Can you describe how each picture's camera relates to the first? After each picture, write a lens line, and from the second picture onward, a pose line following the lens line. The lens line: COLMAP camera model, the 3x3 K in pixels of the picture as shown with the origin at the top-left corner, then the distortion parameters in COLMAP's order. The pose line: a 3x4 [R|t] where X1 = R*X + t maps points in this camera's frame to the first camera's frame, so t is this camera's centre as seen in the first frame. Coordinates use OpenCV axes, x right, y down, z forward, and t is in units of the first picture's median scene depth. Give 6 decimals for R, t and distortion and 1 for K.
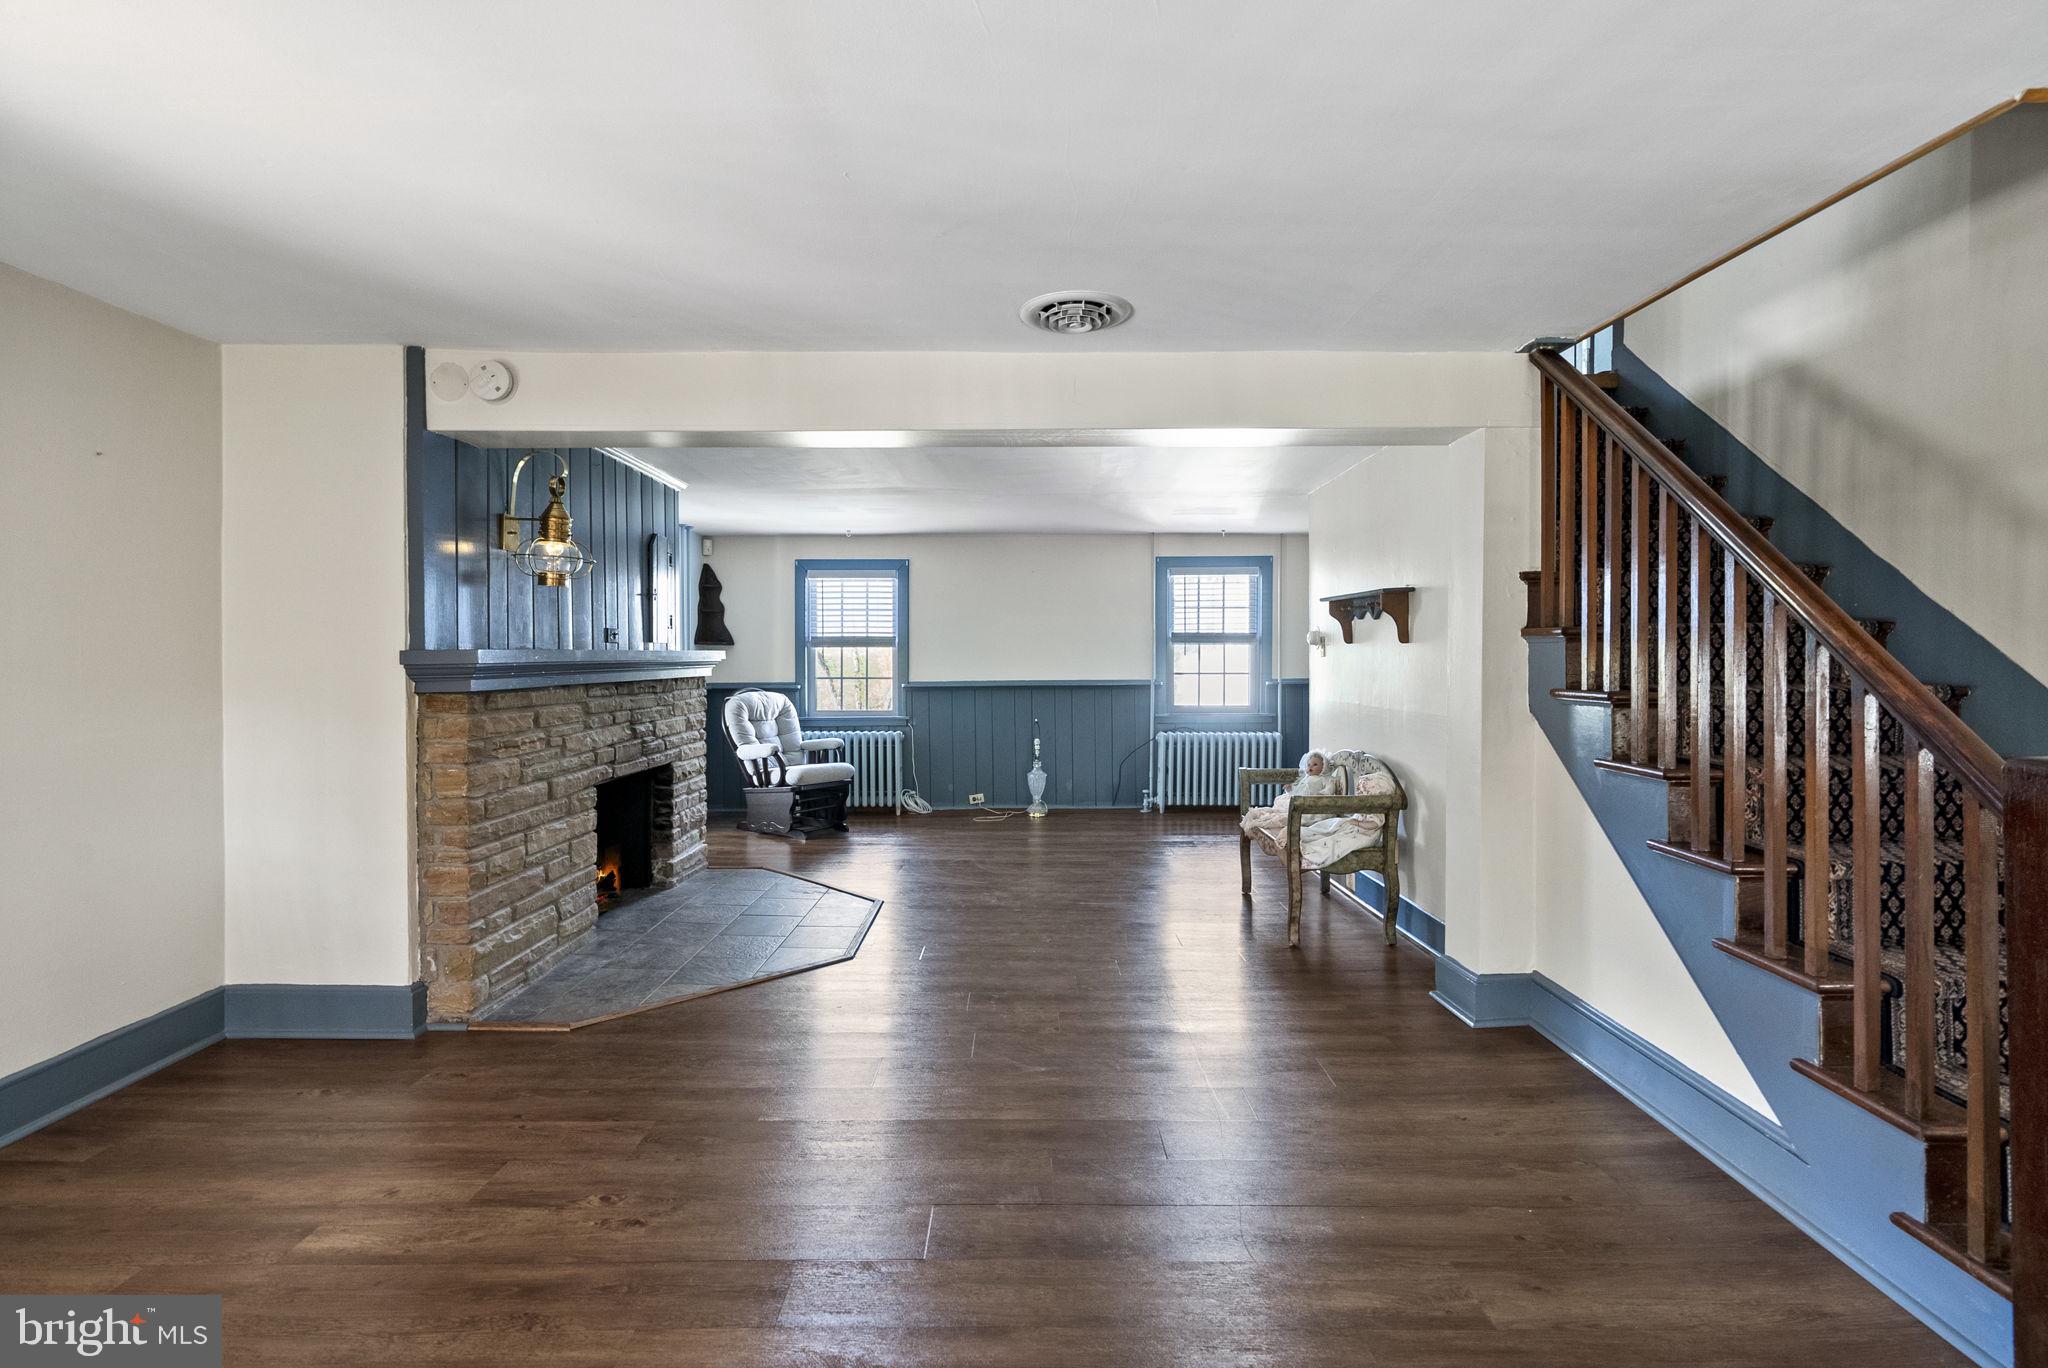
lens RADIAL K [[949.1, 0, 1033.4], [0, 949.1, 647.7], [0, 0, 1]] dist [-0.010894, 0.005920]
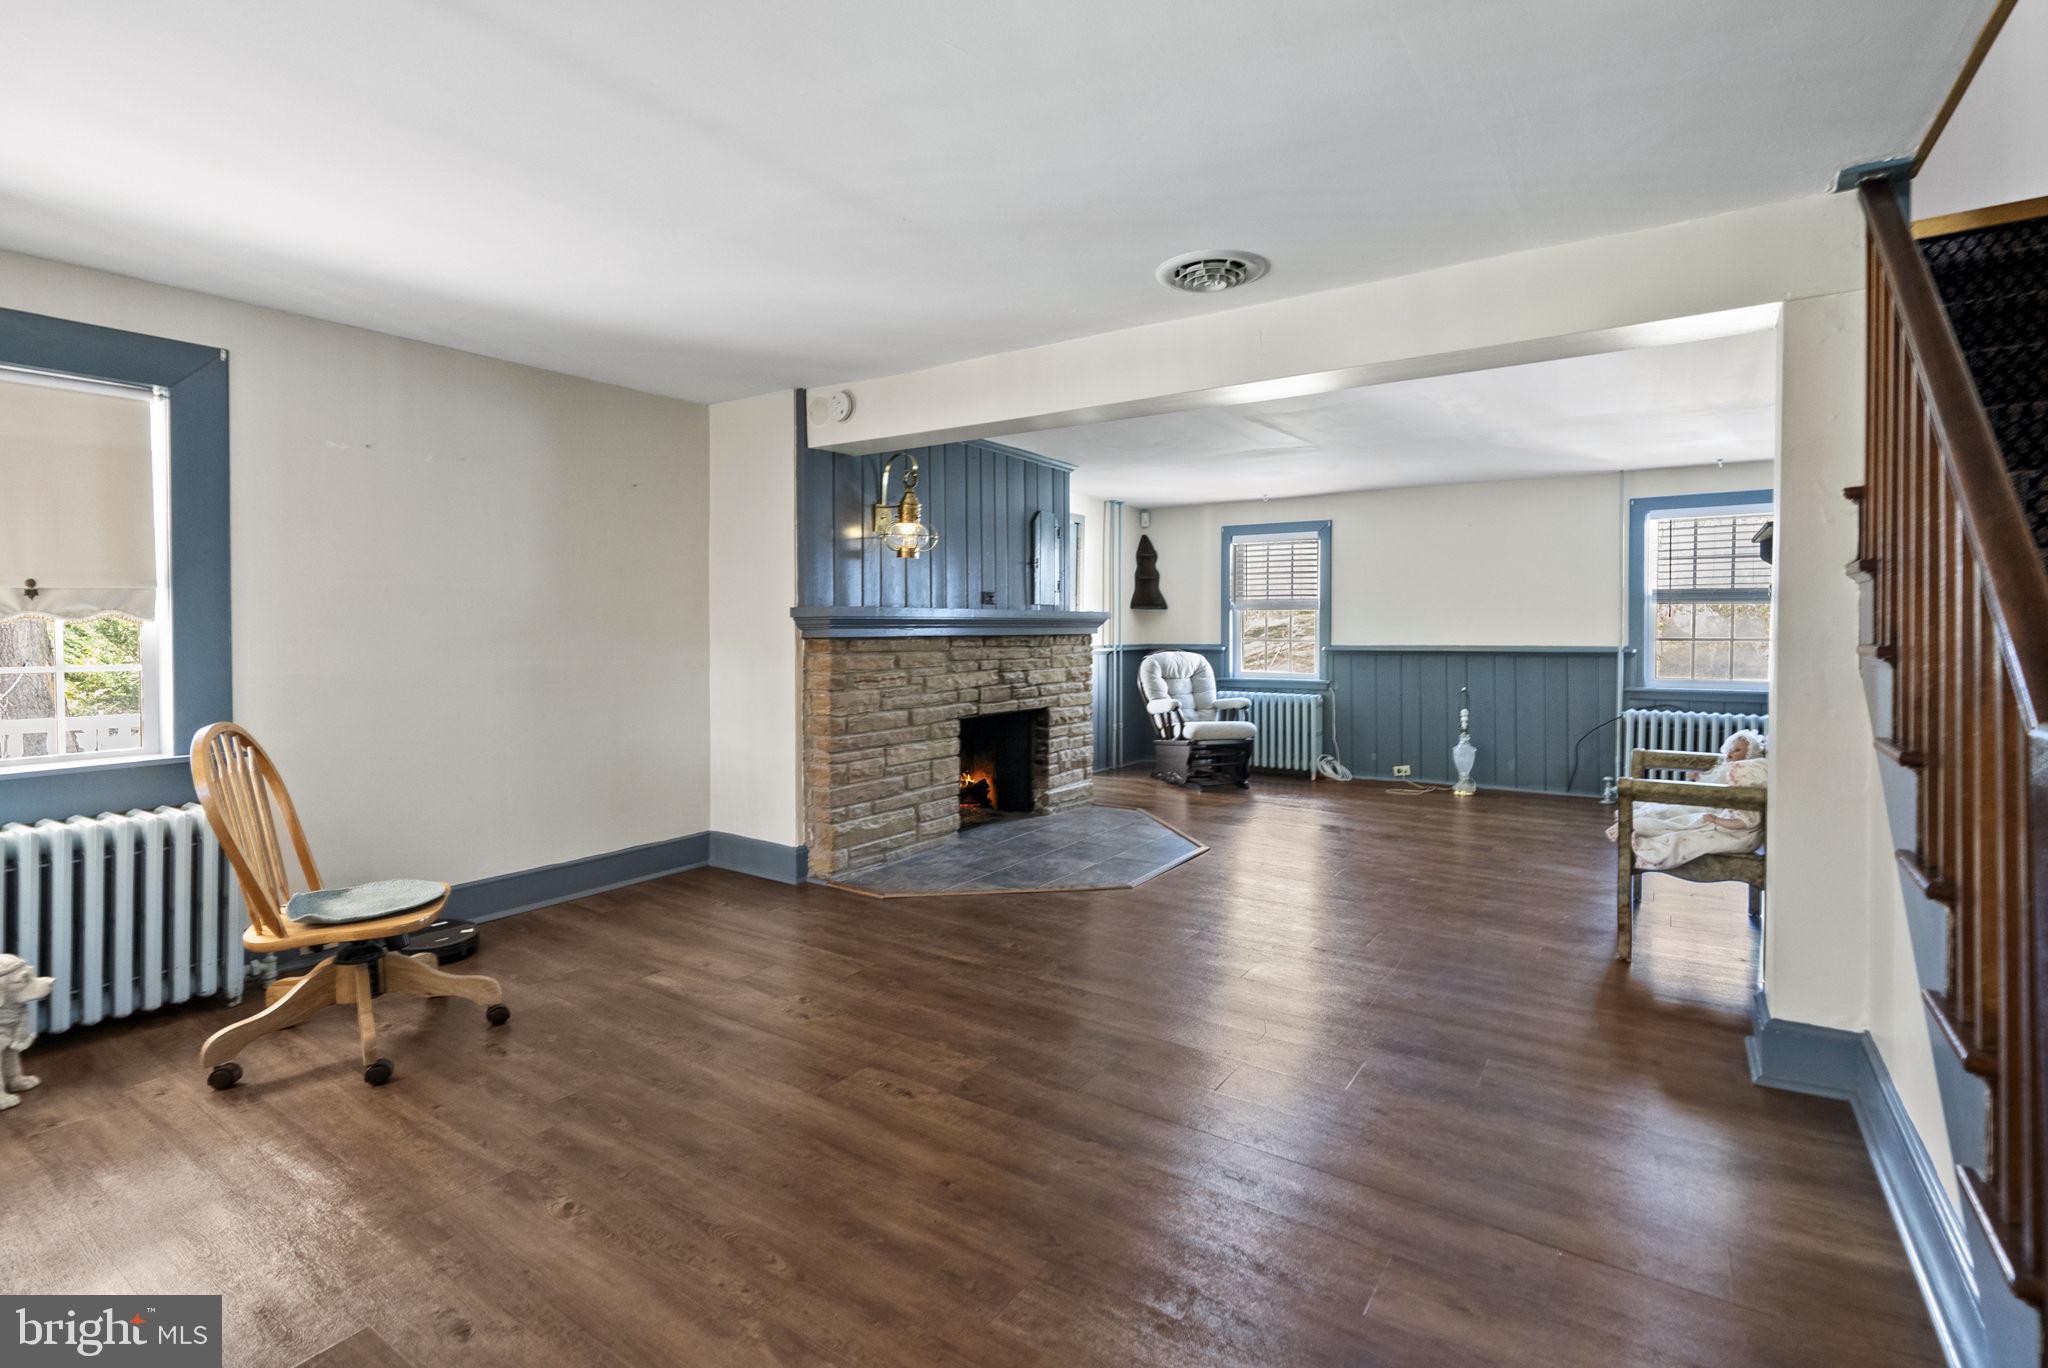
lens RADIAL K [[949.1, 0, 1008.5], [0, 949.1, 622.8], [0, 0, 1]] dist [-0.010894, 0.005920]
pose [[0.826144, 0.000336, -0.563459, 0.295592], [0.002745, 0.999986, 0.004620, 0.015337], [0.563452, -0.005363, 0.826131, 0.016190]]
